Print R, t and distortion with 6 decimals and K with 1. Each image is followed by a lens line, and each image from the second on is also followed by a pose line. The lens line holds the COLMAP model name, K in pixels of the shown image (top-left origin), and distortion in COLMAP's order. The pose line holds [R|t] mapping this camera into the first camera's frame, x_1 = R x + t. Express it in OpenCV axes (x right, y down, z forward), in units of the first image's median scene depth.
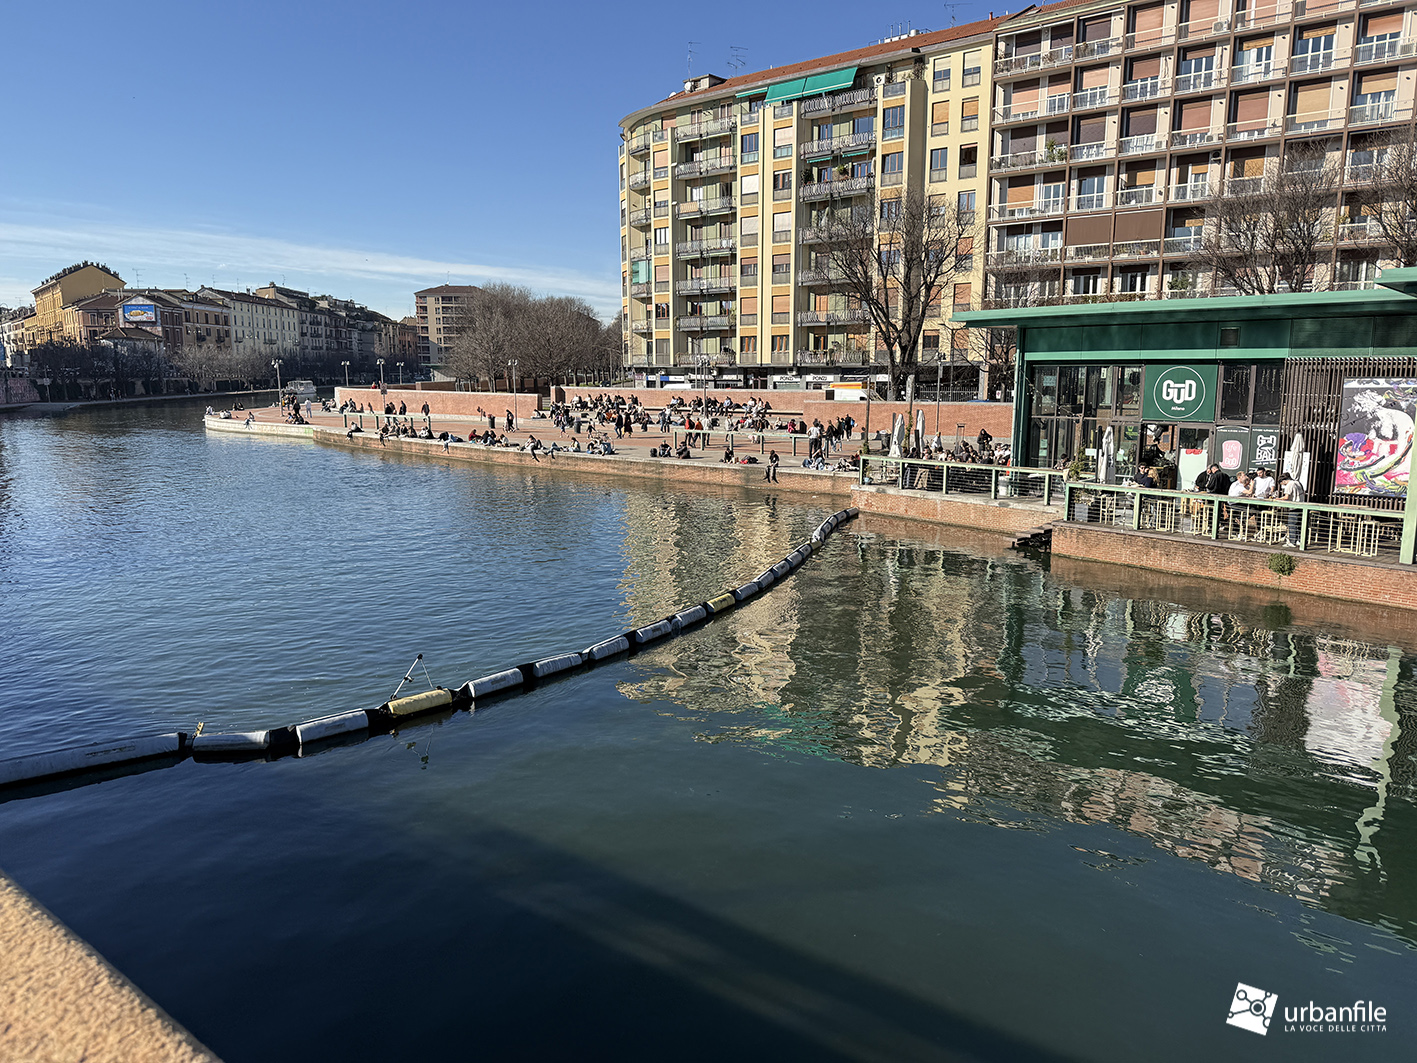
lens RADIAL K [[1088.6, 0, 708.5], [0, 1088.6, 531.5], [0, 0, 1]] dist [0.117529, -0.152750]
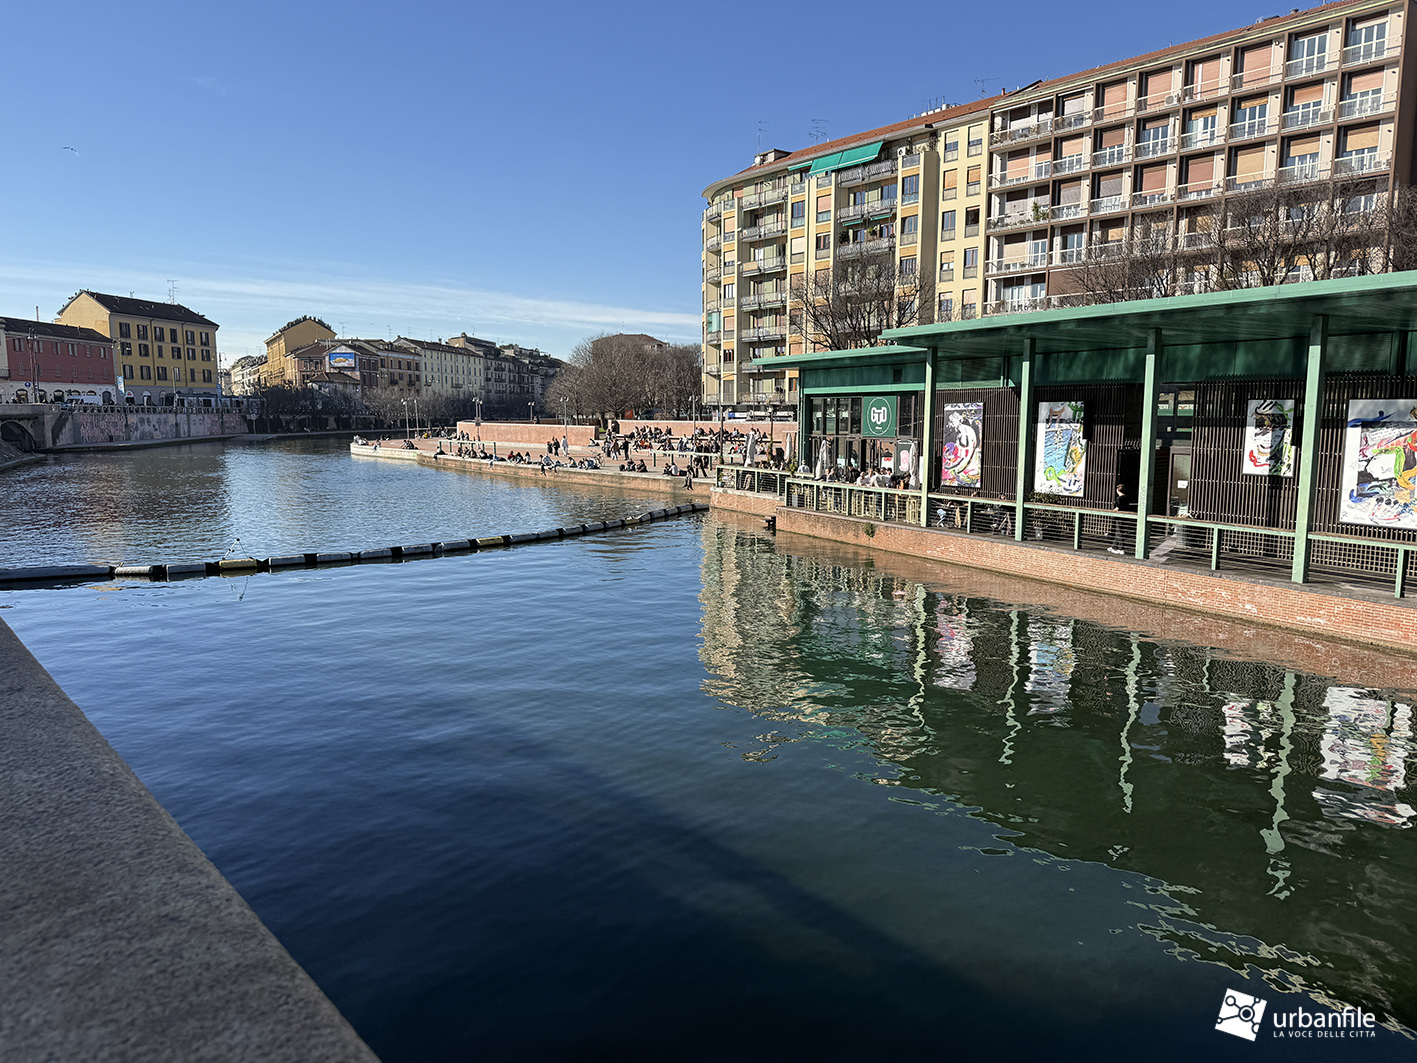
lens RADIAL K [[1079.5, 0, 708.5], [0, 1079.5, 531.5], [0, 0, 1]] dist [0.214621, -0.343356]
pose [[0.983532, 0.023223, -0.179237, 0.173146], [-0.030032, 0.998923, -0.035373, 0.027150], [0.178222, 0.040174, 0.983170, -0.136172]]
